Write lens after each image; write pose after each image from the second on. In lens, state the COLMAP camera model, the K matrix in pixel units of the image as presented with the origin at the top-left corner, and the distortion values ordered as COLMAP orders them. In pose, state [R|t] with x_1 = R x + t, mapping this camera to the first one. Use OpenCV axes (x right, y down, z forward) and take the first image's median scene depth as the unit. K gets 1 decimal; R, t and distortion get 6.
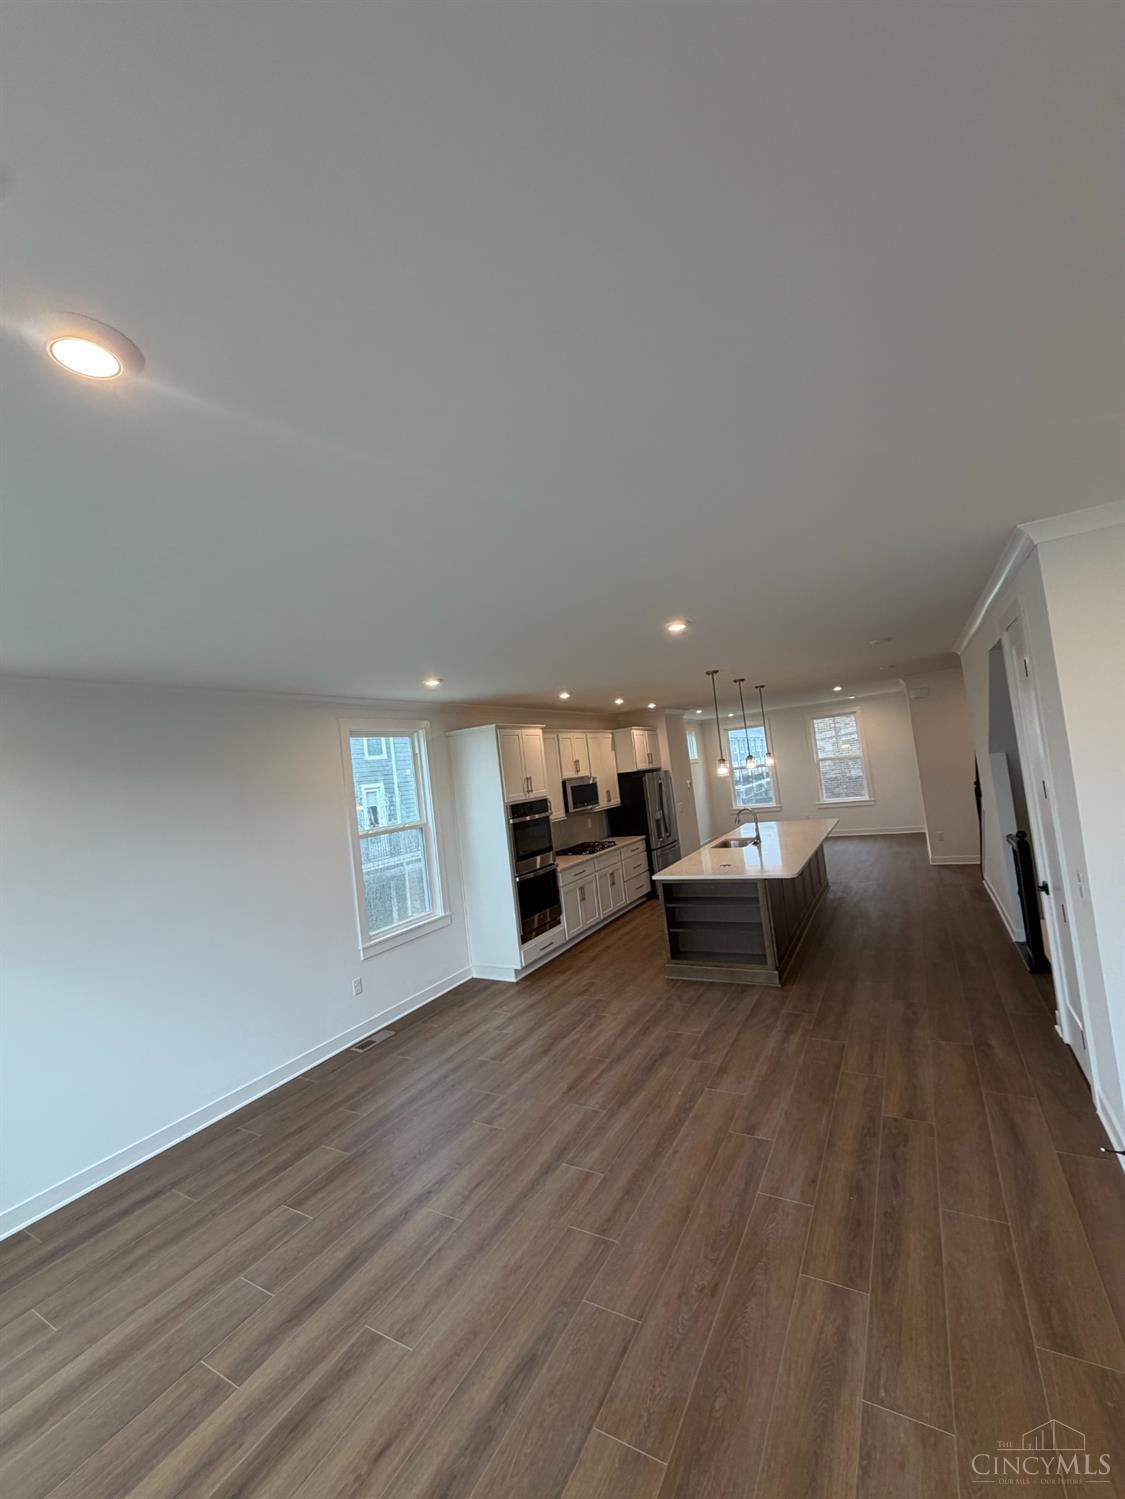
lens RADIAL K [[601.7, 0, 562.5], [0, 601.7, 749.5], [0, 0, 1]] dist [0.000691, 0.000362]
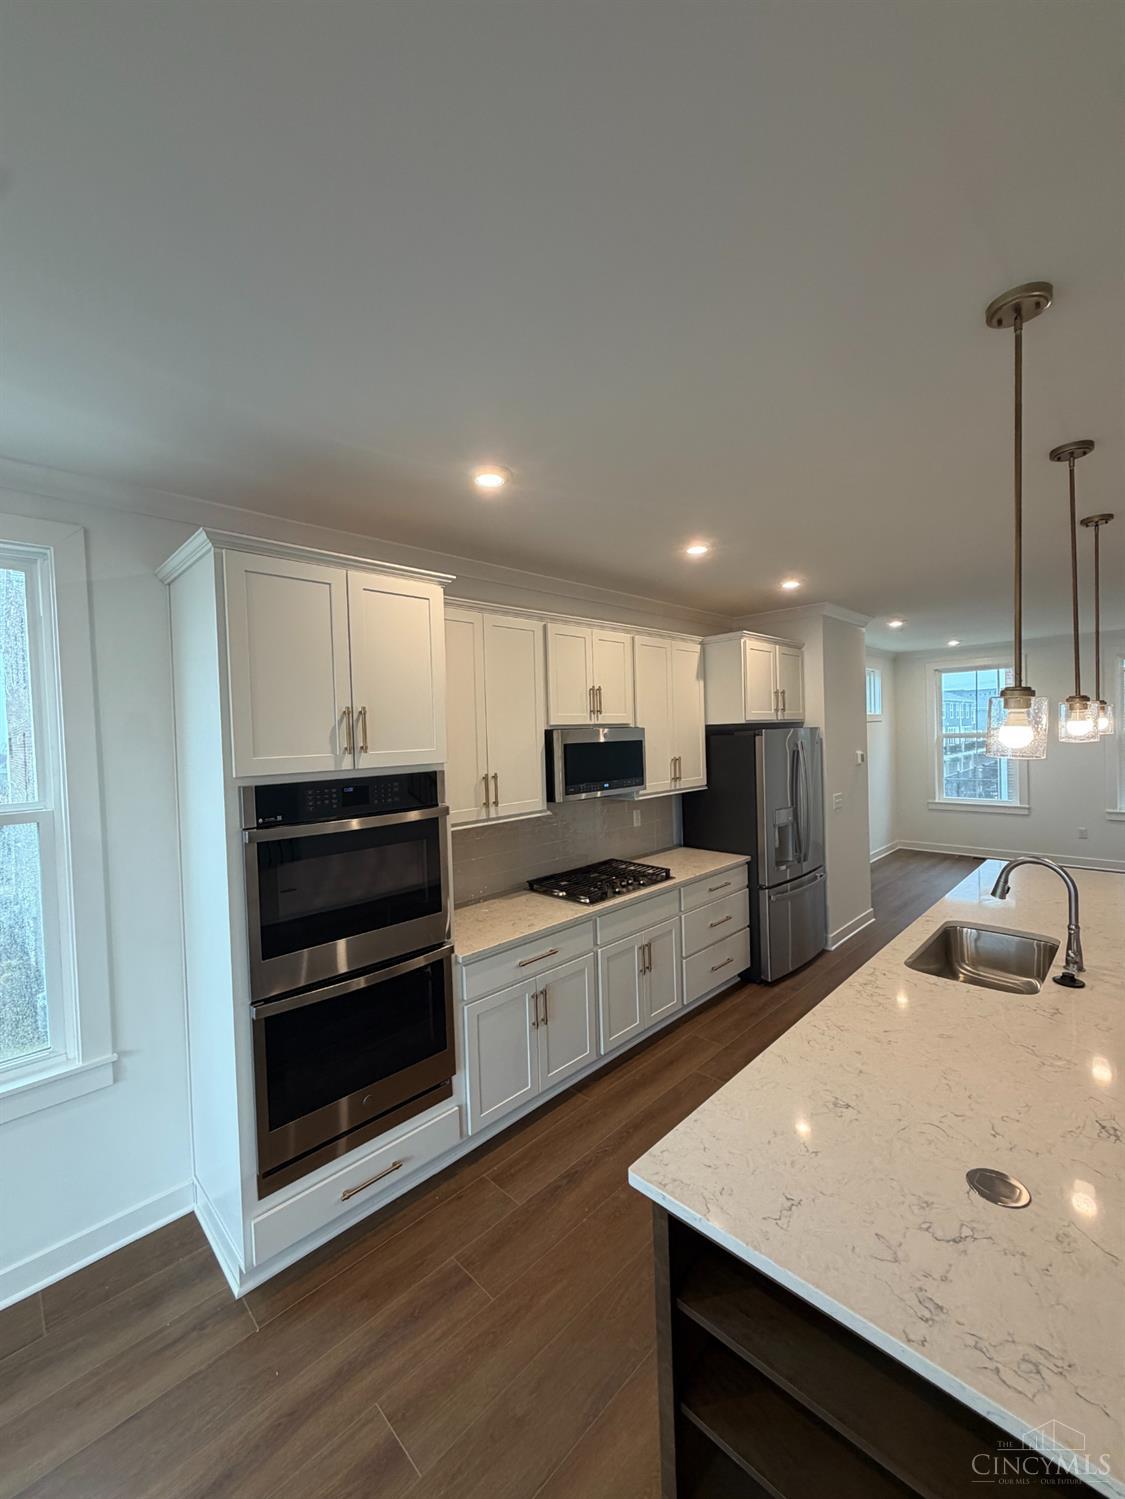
lens RADIAL K [[601.7, 0, 562.5], [0, 601.7, 749.5], [0, 0, 1]] dist [0.000691, 0.000362]
pose [[0.963572, 0.086256, -0.253157, 0.142703], [-0.064193, 0.993484, 0.094170, 0.027953], [0.259630, -0.074488, 0.962831, 0.660212]]
